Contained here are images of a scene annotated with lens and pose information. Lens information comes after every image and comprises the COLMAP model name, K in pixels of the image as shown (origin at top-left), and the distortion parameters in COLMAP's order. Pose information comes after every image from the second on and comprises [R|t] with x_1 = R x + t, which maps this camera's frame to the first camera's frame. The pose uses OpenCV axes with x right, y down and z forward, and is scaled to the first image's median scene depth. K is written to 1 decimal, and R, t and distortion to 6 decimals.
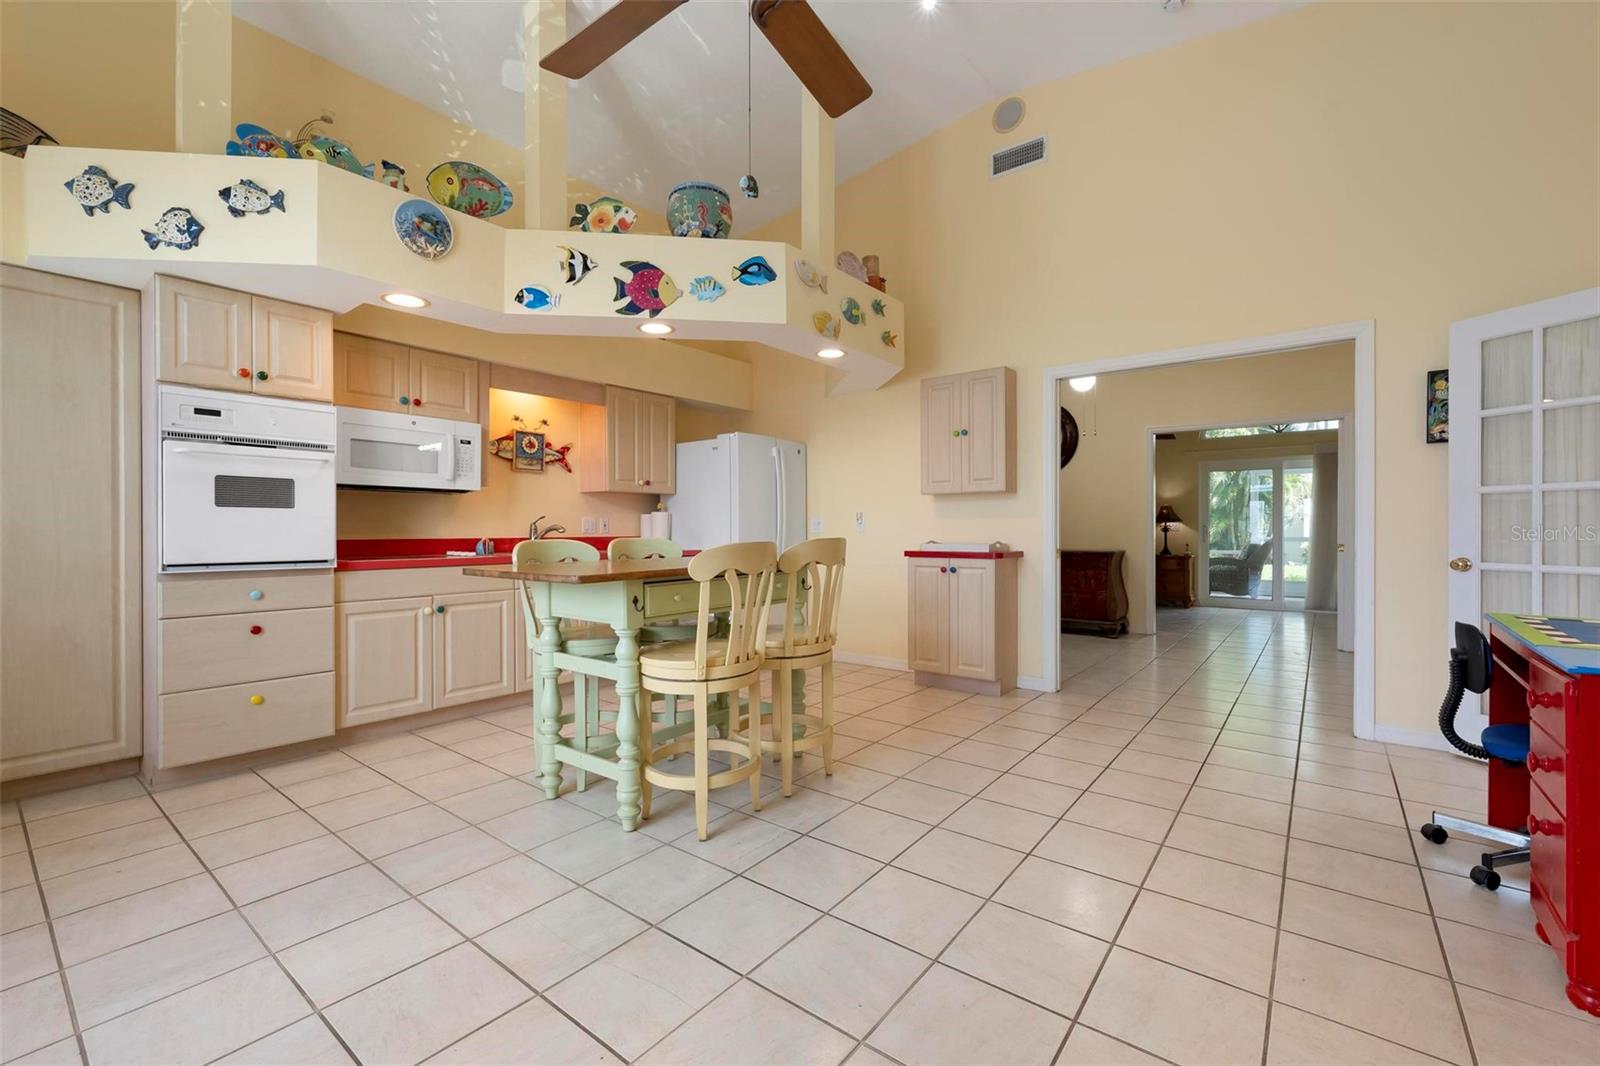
lens RADIAL K [[674.9, 0, 813.2], [0, 674.9, 531.9], [0, 0, 1]] dist [0.000628, 0.000089]
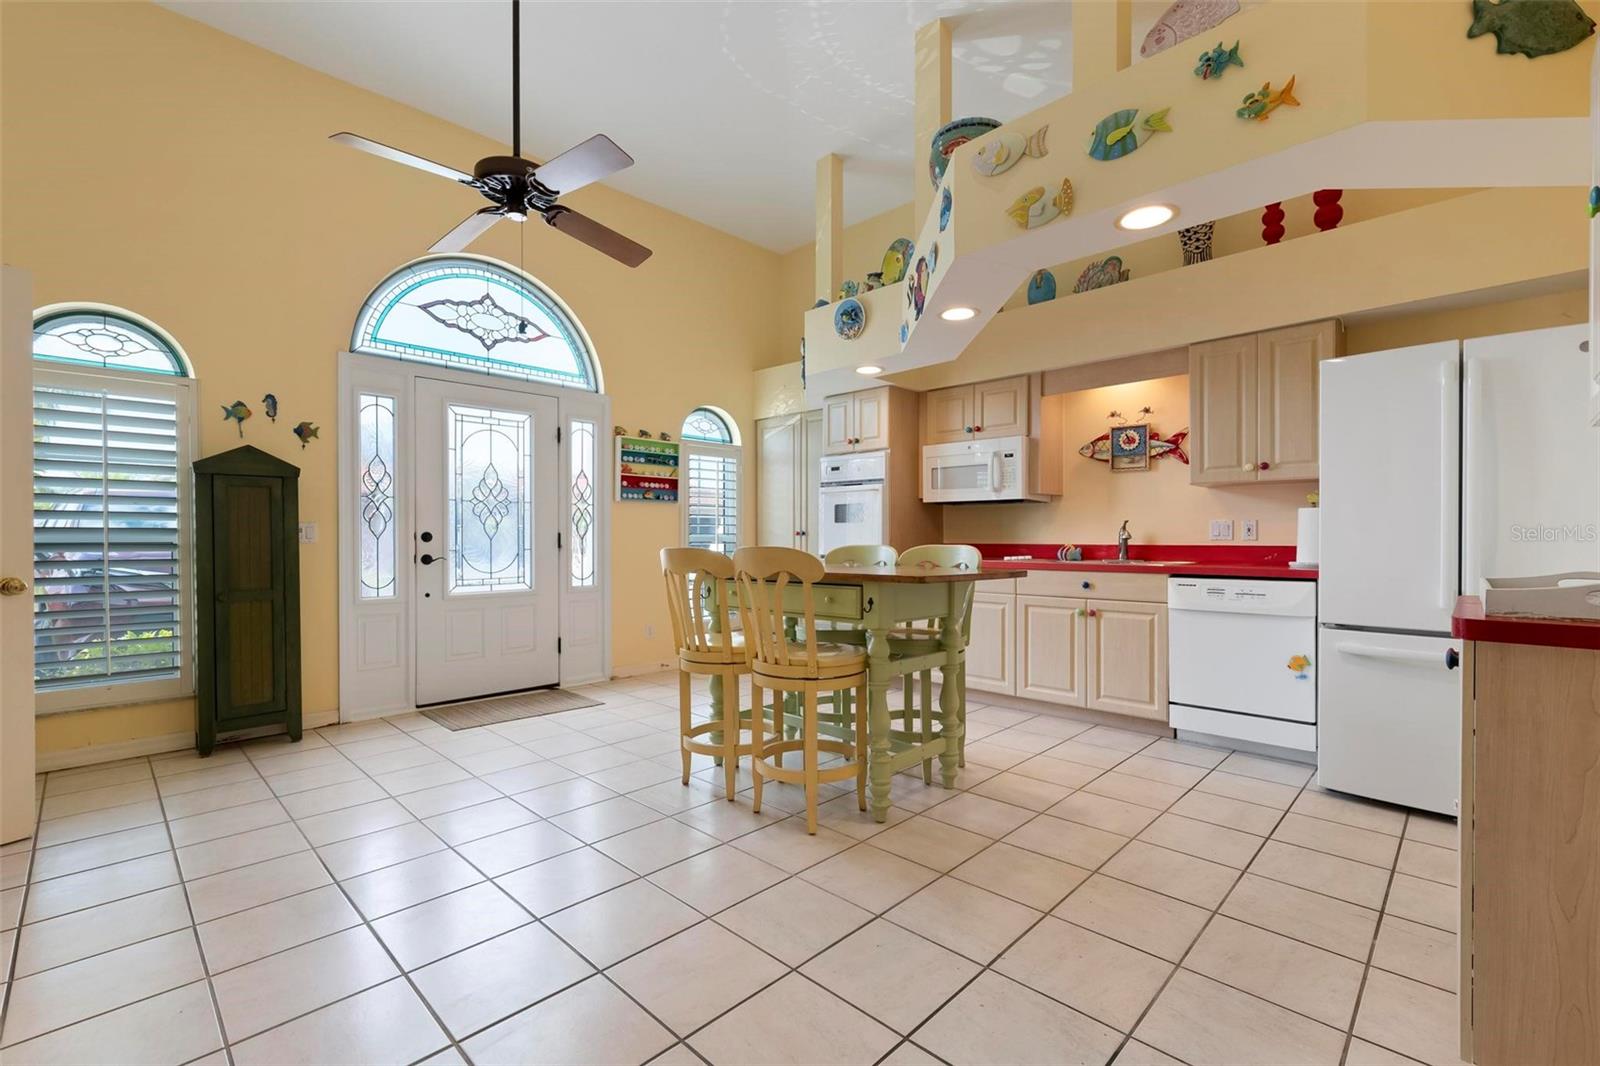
lens RADIAL K [[693.5, 0, 801.3], [0, 693.5, 540.5], [0, 0, 1]] dist [-0.000087, -0.000111]
pose [[-0.121910, 0.007765, -0.992511, 0.549422], [-0.001224, 0.999967, 0.007974, -0.003756], [0.992540, 0.002187, -0.121897, 0.693332]]
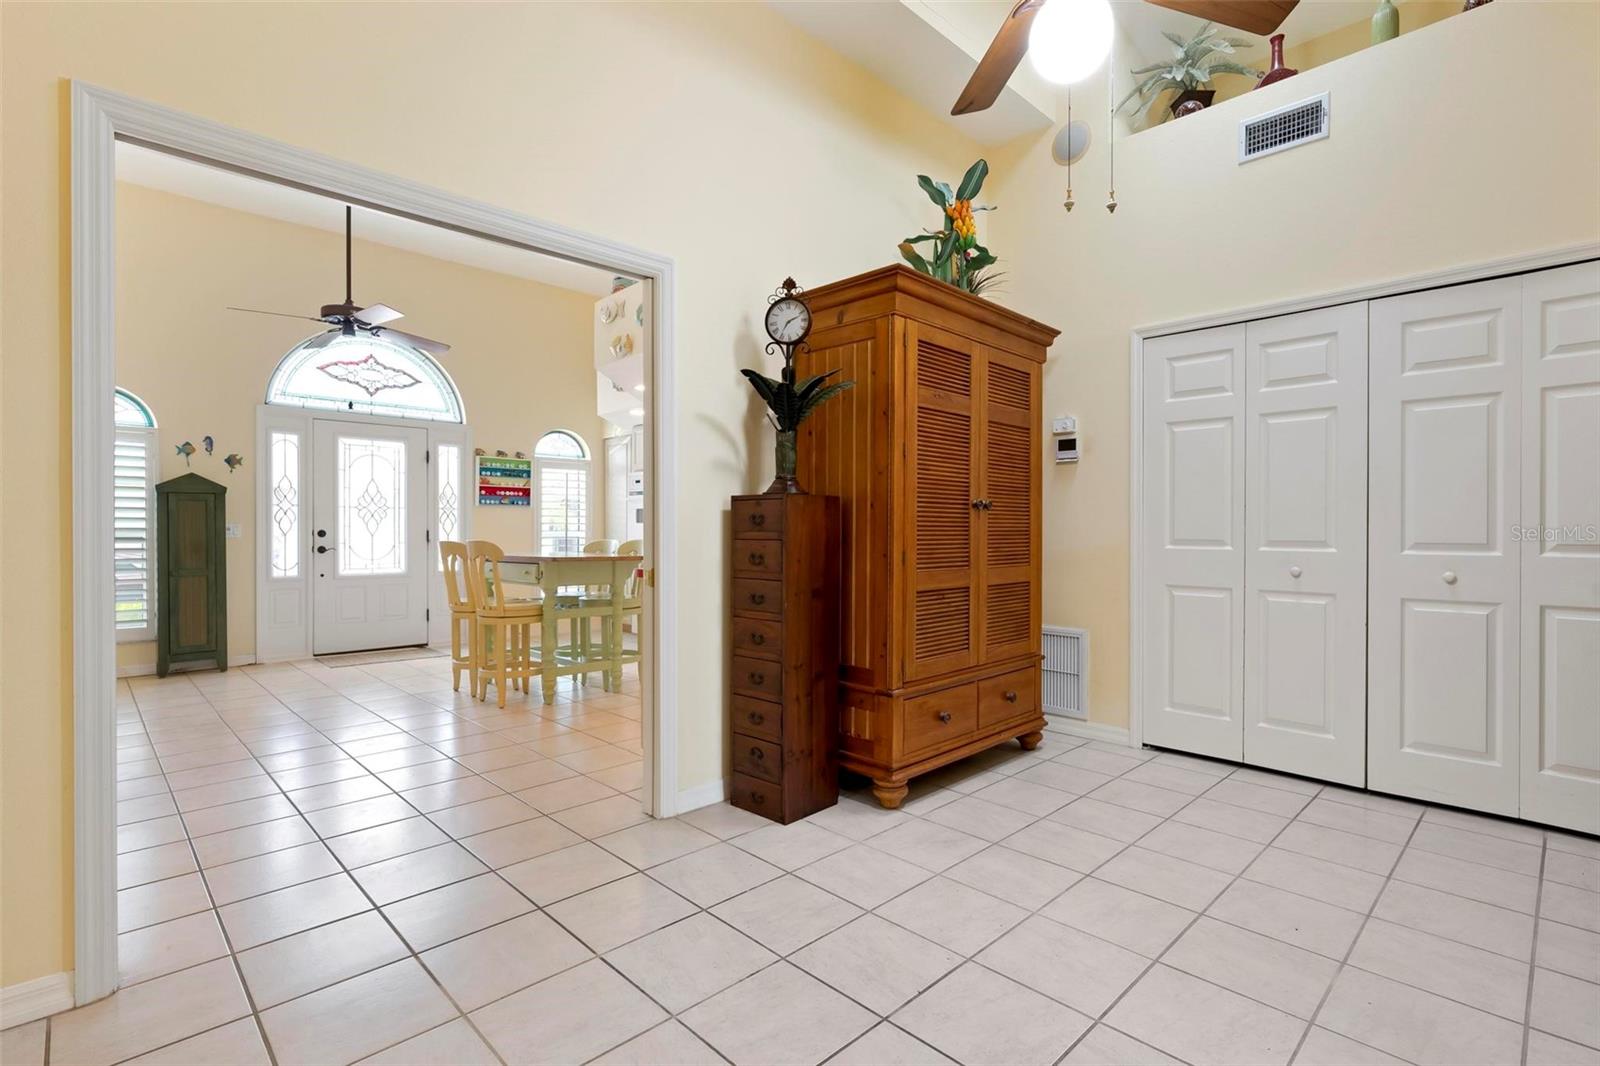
lens RADIAL K [[759.0, 0, 807.2], [0, 759.0, 532.1], [0, 0, 1]] dist [-0.003407, 0.000176]
pose [[-0.142907, 0.002789, -0.989732, 0.964715], [-0.002208, 0.999993, 0.003137, -0.009552], [0.989734, 0.002634, -0.142899, 1.187873]]
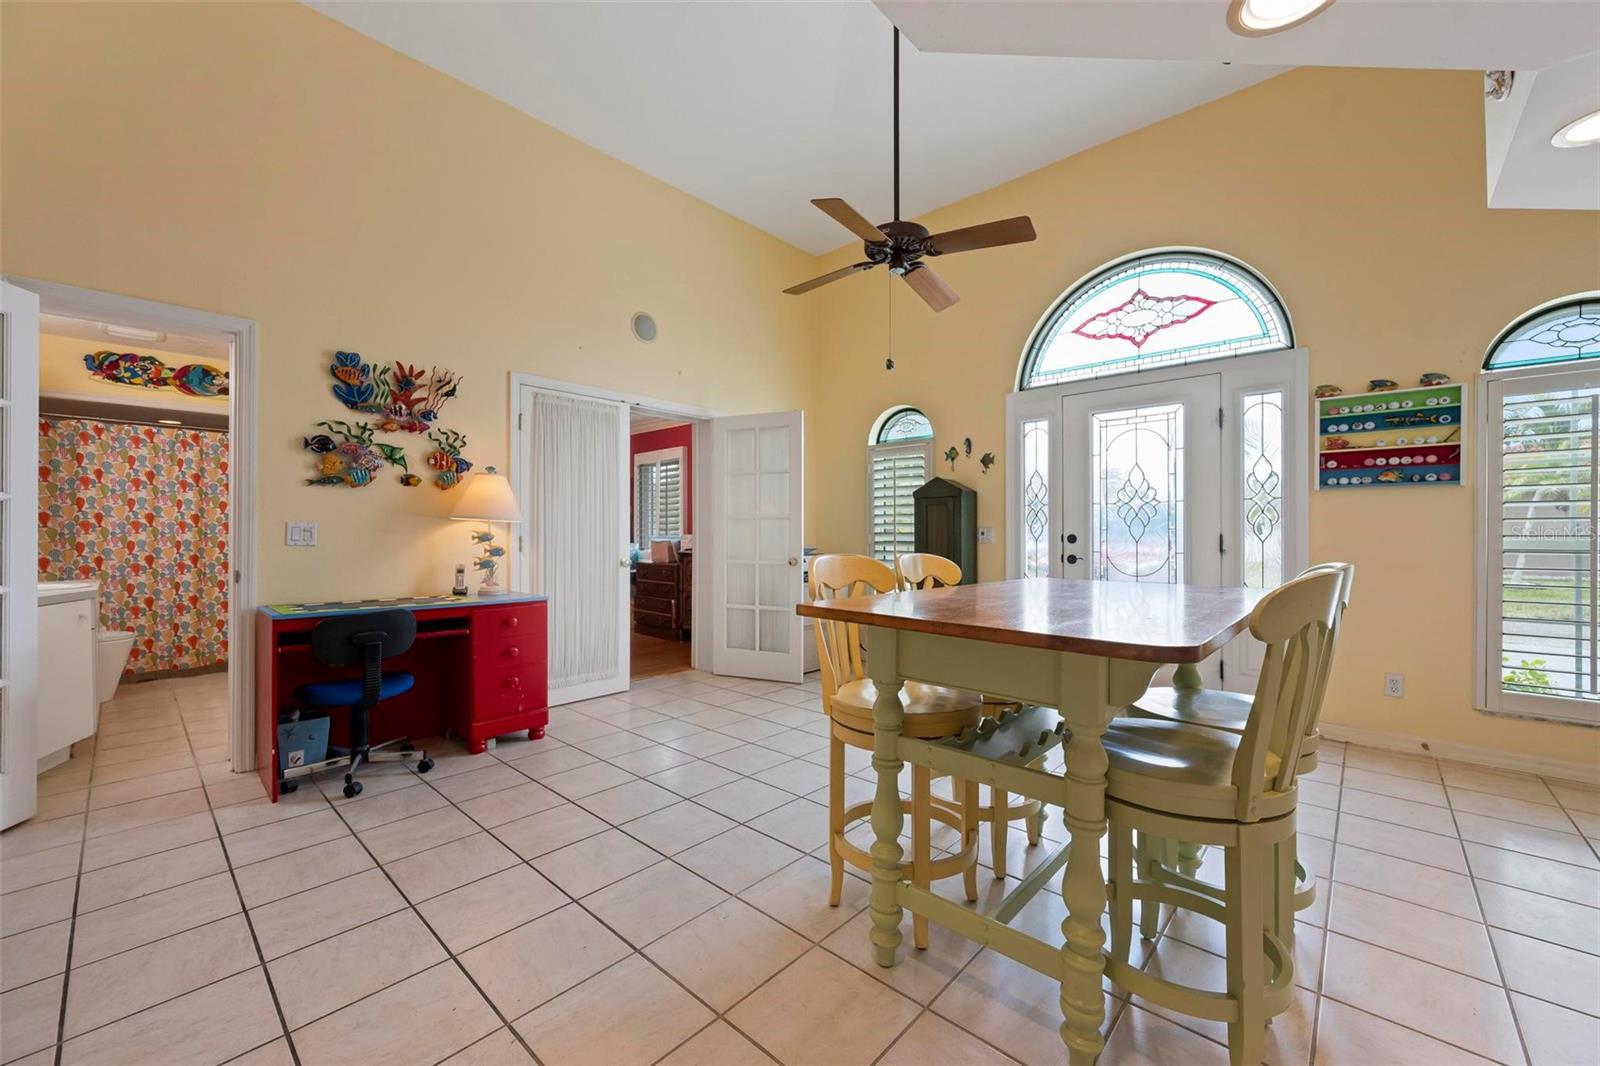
lens RADIAL K [[620.5, 0, 800.0], [0, 620.5, 533.0], [0, 0, 1]] dist [0.001570, -0.000119]
pose [[-0.996537, 0.000625, 0.083152, 0.004262], [0.000478, 0.999998, -0.001779, -0.007834], [-0.083153, -0.001733, -0.996535, 1.033577]]
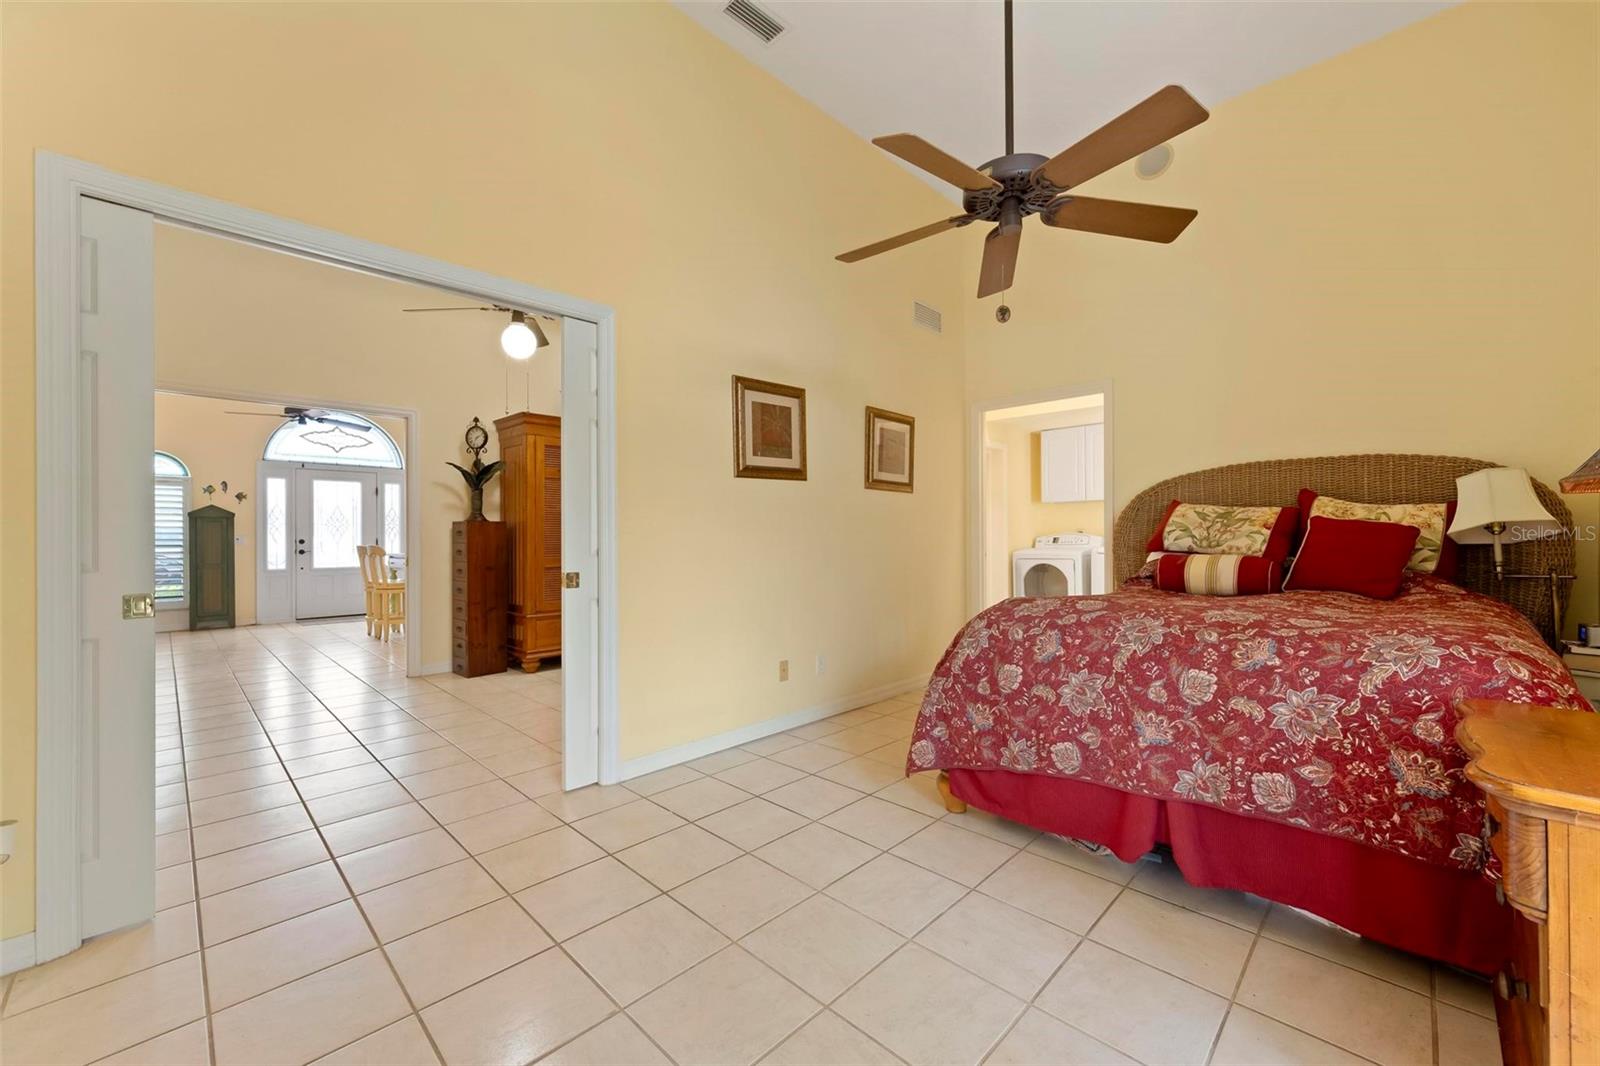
lens RADIAL K [[632.5, 0, 804.9], [0, 632.5, 531.7], [0, 0, 1]] dist [0.000765, -0.000255]
pose [[-0.119863, -0.004867, -0.992779, 1.361608], [0.005256, 0.999971, -0.005537, -0.011525], [0.992777, -0.005882, -0.119834, 1.781124]]
